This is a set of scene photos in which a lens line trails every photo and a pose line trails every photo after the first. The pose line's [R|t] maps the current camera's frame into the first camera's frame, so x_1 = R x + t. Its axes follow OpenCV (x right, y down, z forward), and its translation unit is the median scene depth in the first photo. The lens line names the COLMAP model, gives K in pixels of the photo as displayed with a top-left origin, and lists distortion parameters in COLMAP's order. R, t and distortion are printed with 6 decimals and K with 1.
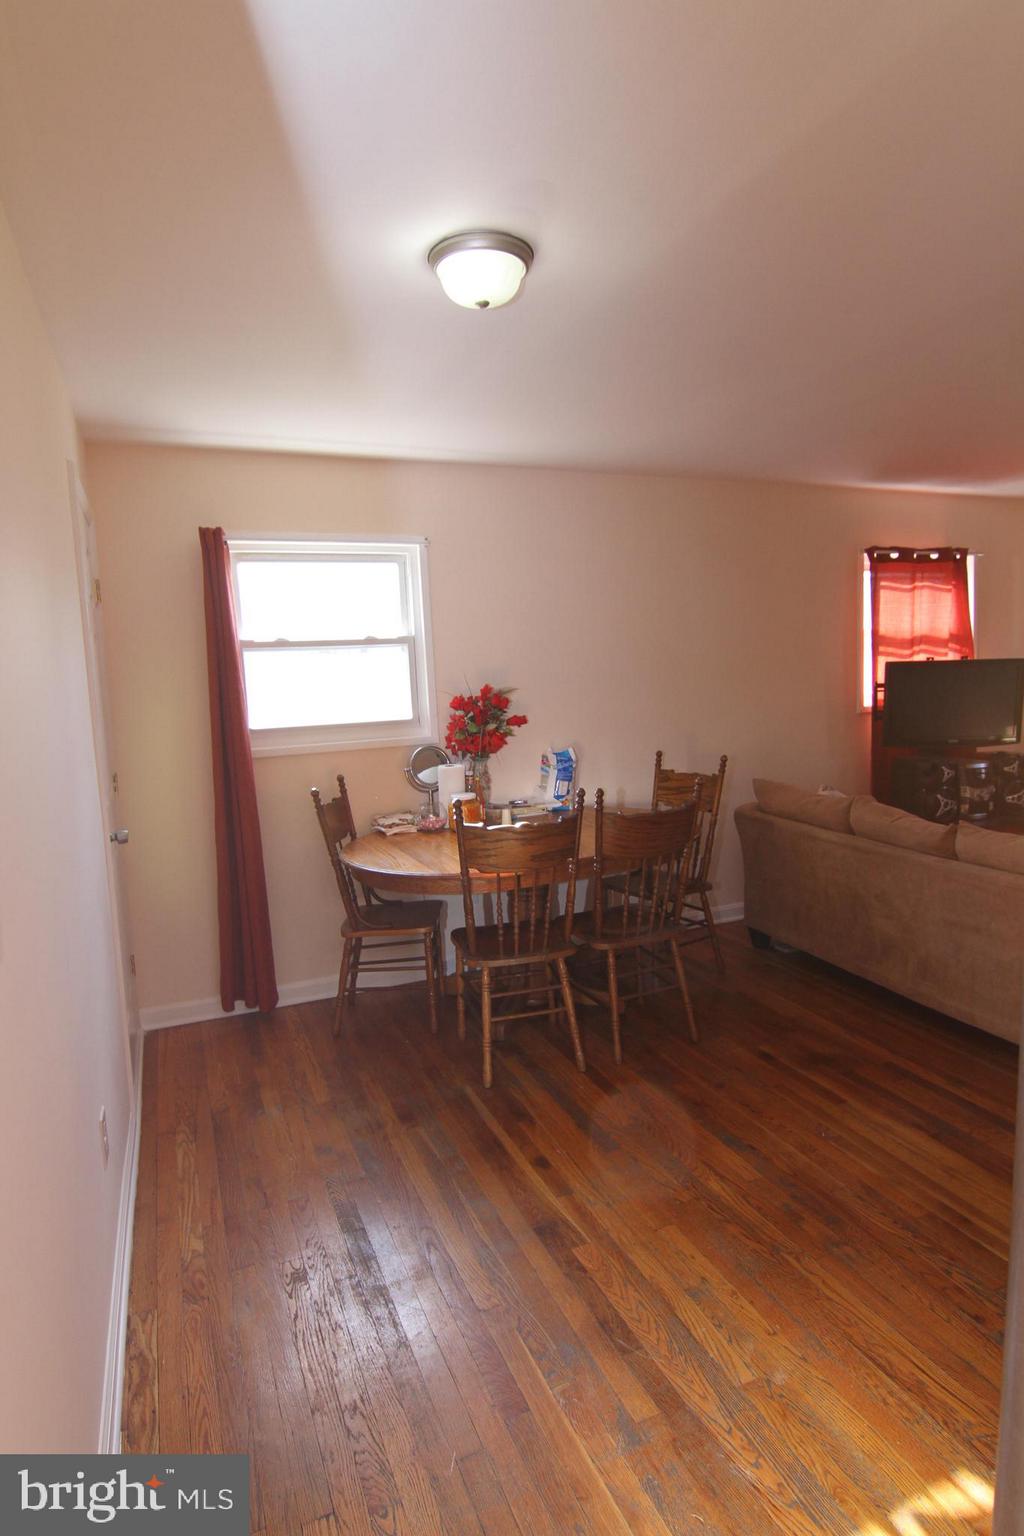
lens RADIAL K [[847.9, 0, 512.0], [0, 847.9, 768.0], [0, 0, 1]] dist [0.005515, -0.011291]
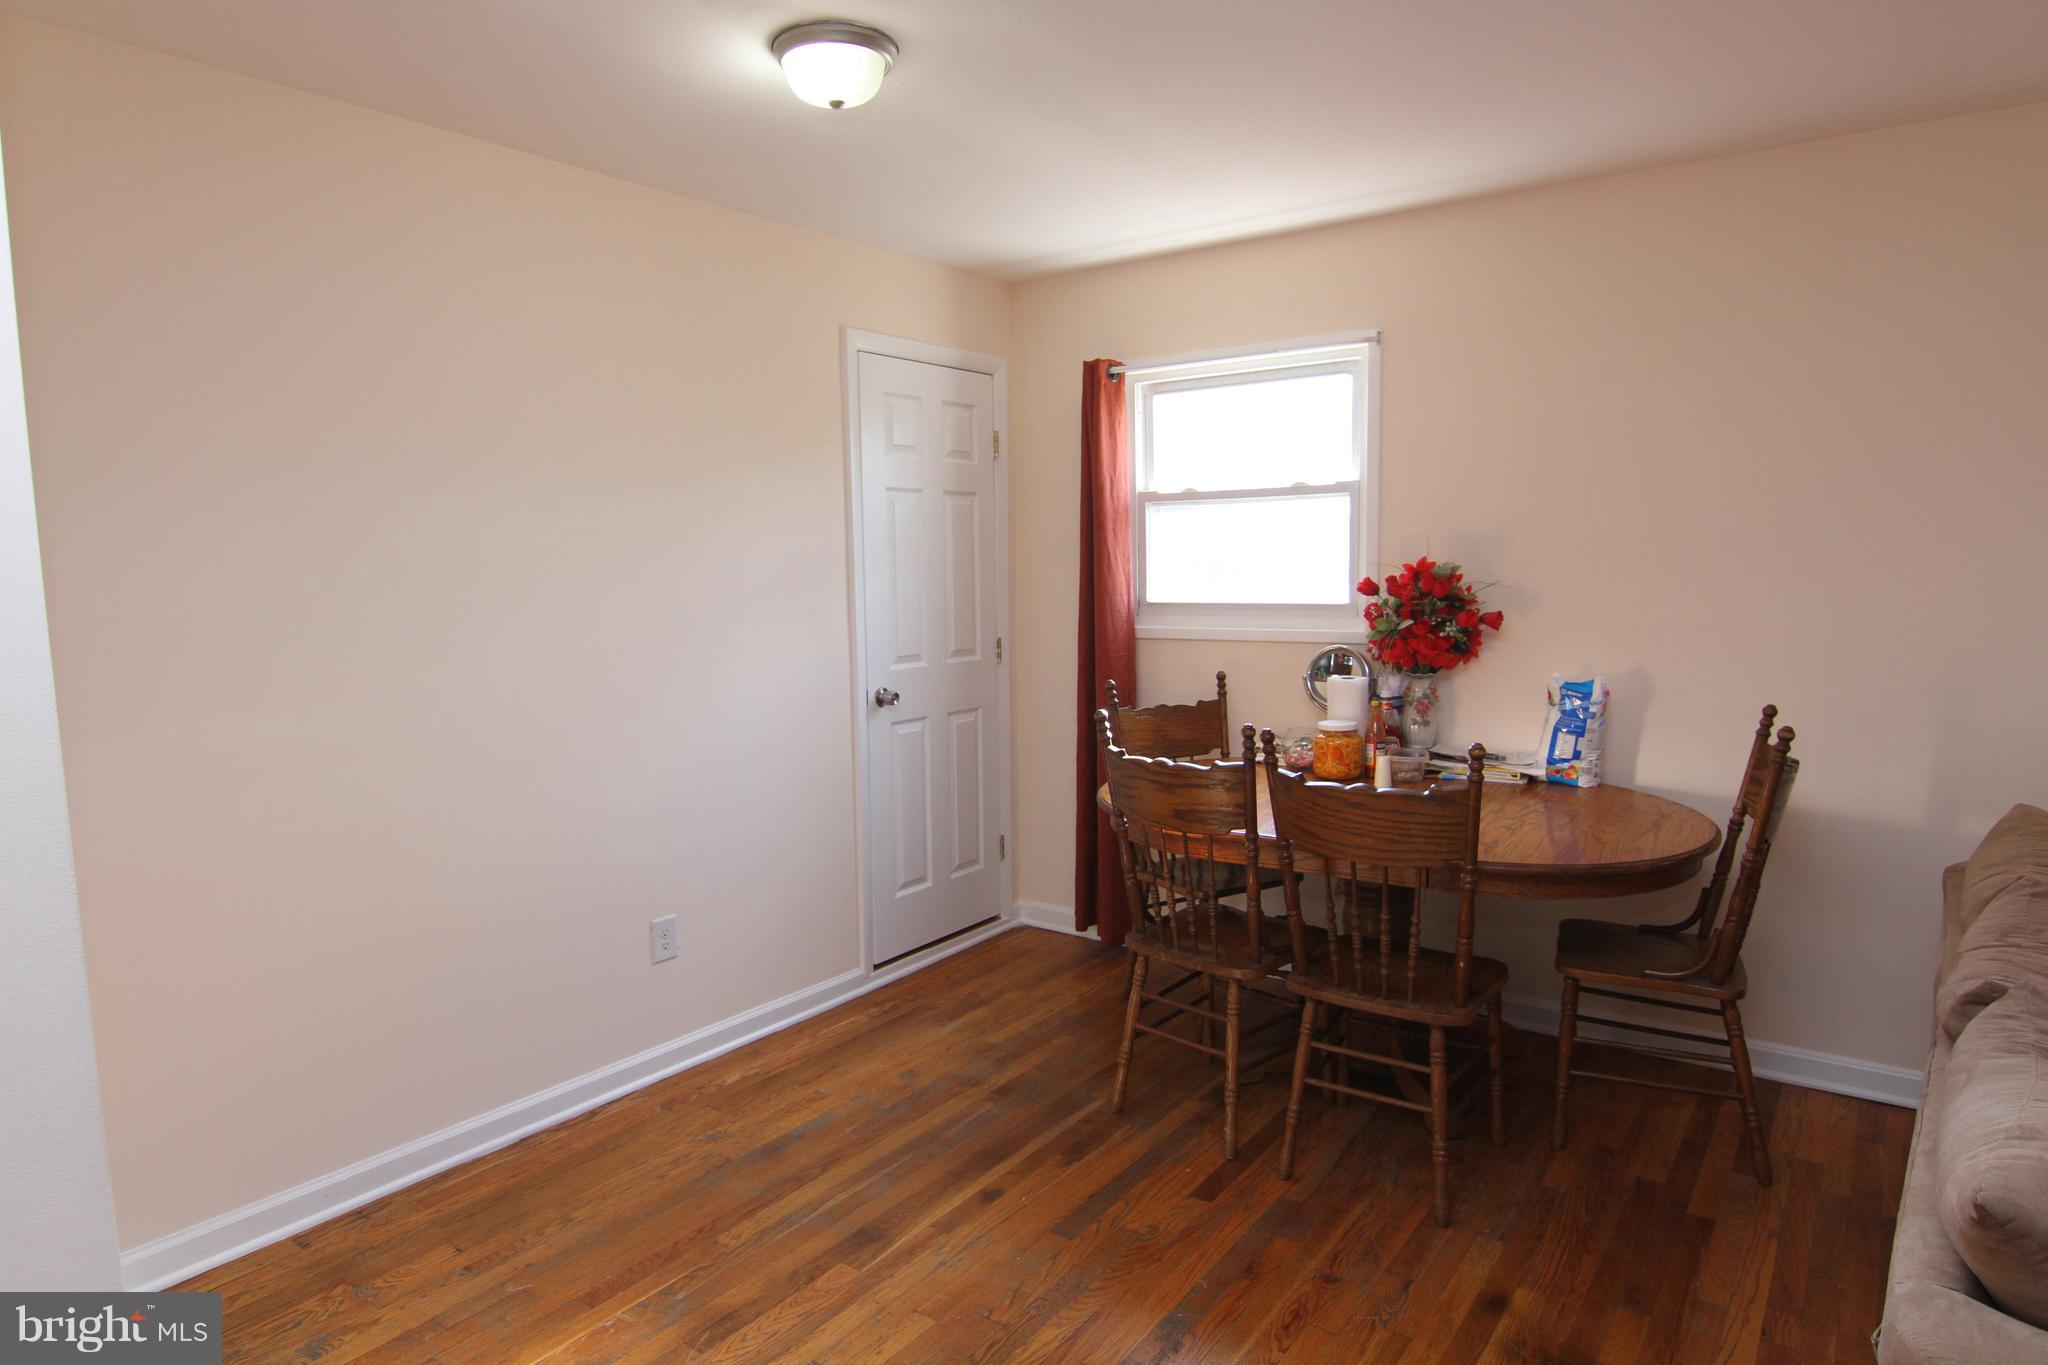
lens RADIAL K [[1200.1, 0, 1012.8], [0, 1200.1, 680.3], [0, 0, 1]] dist [0.003340, -0.019763]
pose [[0.502778, 0.123062, -0.855611, 0.483082], [-0.099785, 0.991460, 0.083965, -0.043360], [0.858637, 0.043161, 0.510764, 0.242517]]
